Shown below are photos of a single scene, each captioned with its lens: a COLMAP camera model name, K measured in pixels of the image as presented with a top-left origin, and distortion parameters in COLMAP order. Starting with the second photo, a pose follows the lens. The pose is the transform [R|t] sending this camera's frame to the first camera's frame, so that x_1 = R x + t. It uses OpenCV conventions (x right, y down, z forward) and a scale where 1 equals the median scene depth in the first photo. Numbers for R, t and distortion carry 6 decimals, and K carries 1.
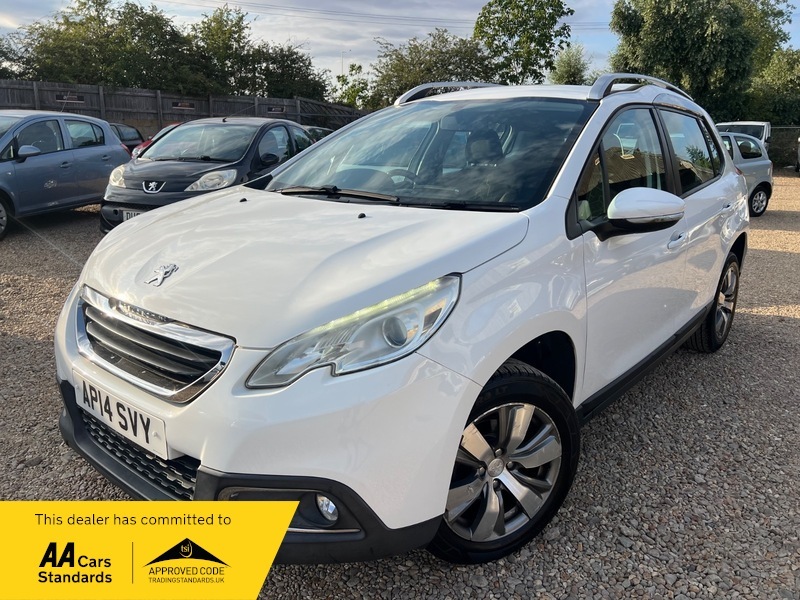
lens RADIAL K [[598.7, 0, 402.0], [0, 598.7, 293.0], [0, 0, 1]] dist [0.047284, -0.048553]
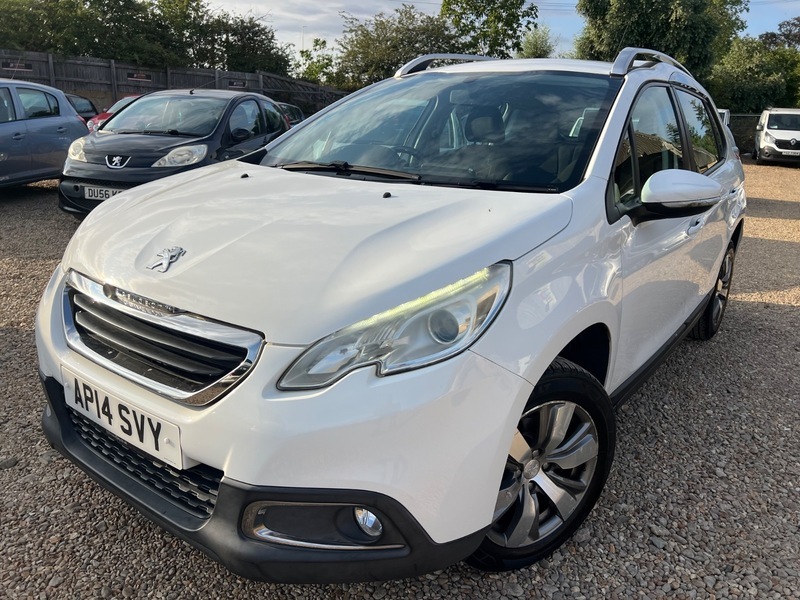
lens RADIAL K [[599.4, 0, 400.0], [0, 599.4, 300.0], [0, 0, 1]] dist [0.048273, -0.051750]
pose [[0.998091, 0.004036, 0.061630, -0.078471], [-0.006562, 0.999144, 0.040845, -0.006094], [-0.061413, -0.041172, 0.997263, 0.068238]]
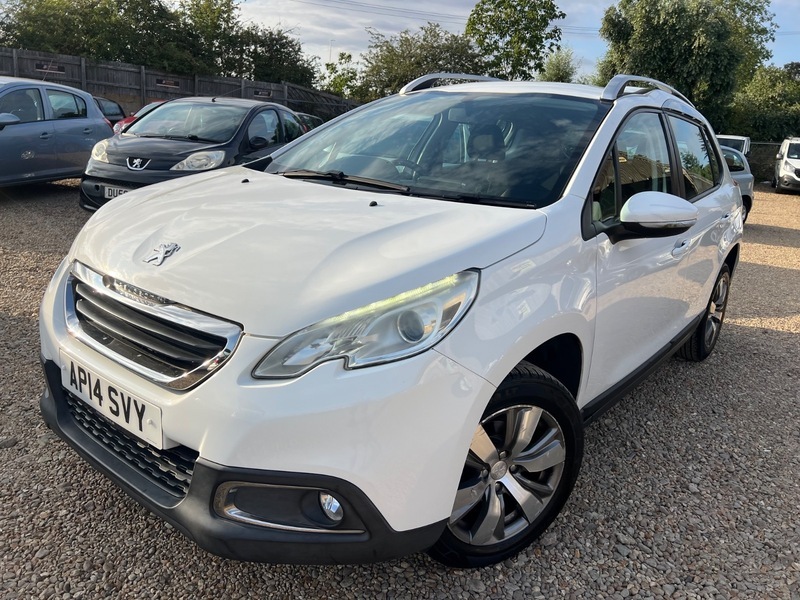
lens RADIAL K [[598.7, 0, 402.0], [0, 598.7, 293.0], [0, 0, 1]] dist [0.047284, -0.048553]
pose [[0.997921, 0.051021, 0.039371, -0.039463], [-0.051425, 0.998633, 0.009334, 0.002114], [-0.038841, -0.011339, 0.999181, 0.027145]]
